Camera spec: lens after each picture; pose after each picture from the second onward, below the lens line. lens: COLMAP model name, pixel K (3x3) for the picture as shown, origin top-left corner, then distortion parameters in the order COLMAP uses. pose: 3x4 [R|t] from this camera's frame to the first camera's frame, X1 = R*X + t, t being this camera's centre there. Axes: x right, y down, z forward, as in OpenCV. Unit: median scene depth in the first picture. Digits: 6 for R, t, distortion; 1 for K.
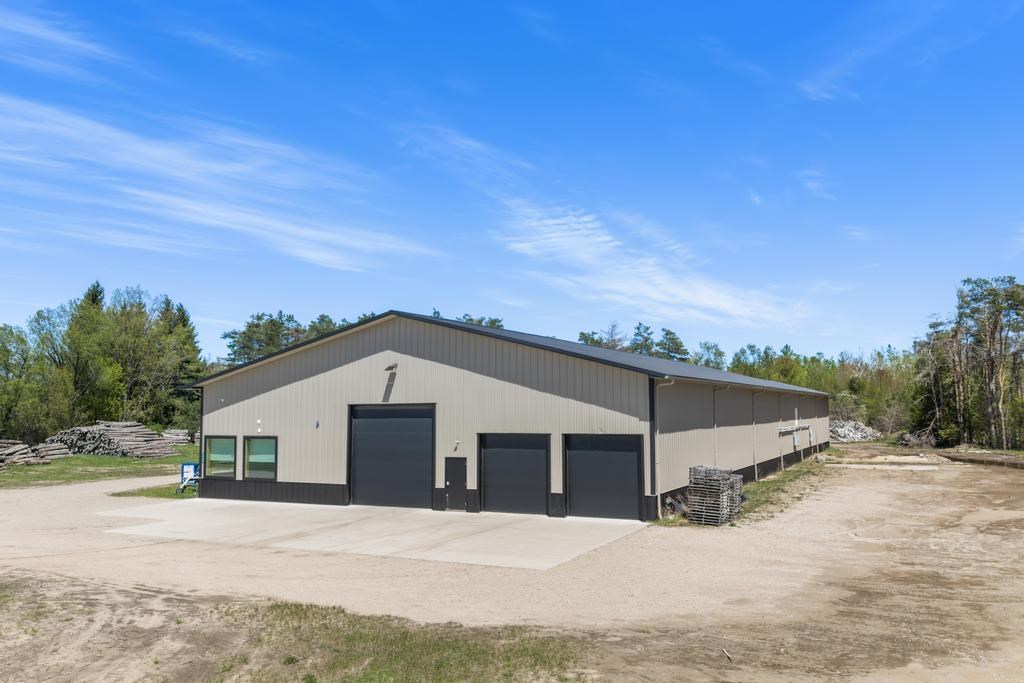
lens RADIAL K [[860.1, 0, 503.4], [0, 860.1, 334.2], [0, 0, 1]] dist [0.011009, -0.023207]
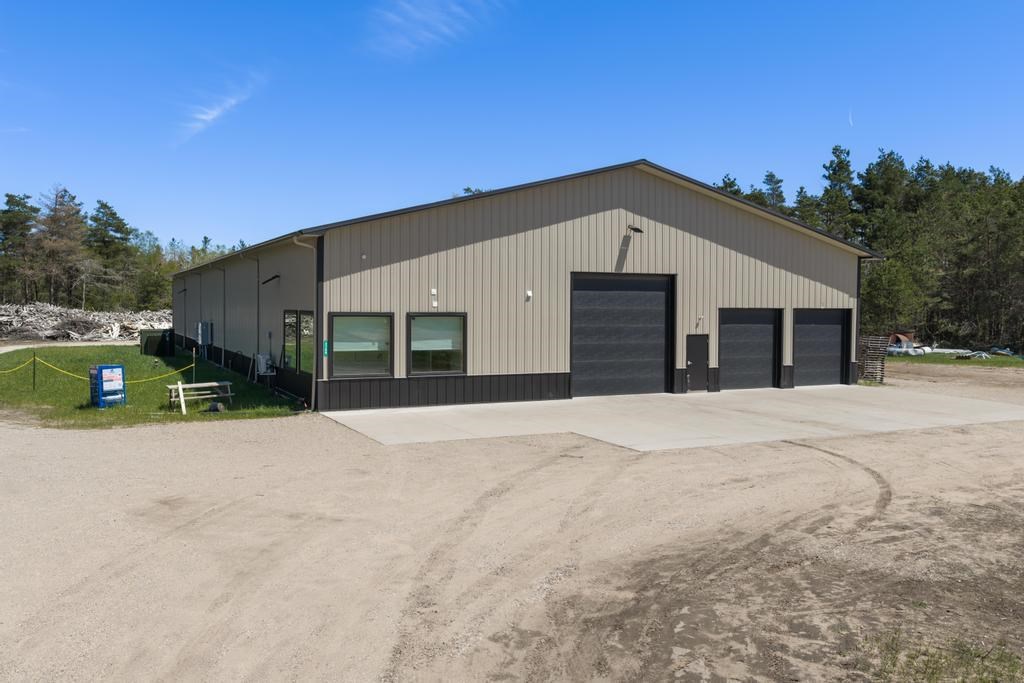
lens RADIAL K [[860.1, 0, 503.4], [0, 860.1, 334.2], [0, 0, 1]] dist [0.011009, -0.023207]
pose [[0.586031, -0.015467, 0.810141, -0.872163], [-0.081547, 0.993616, 0.077959, 0.084250], [-0.806175, -0.111751, 0.581029, 0.603643]]
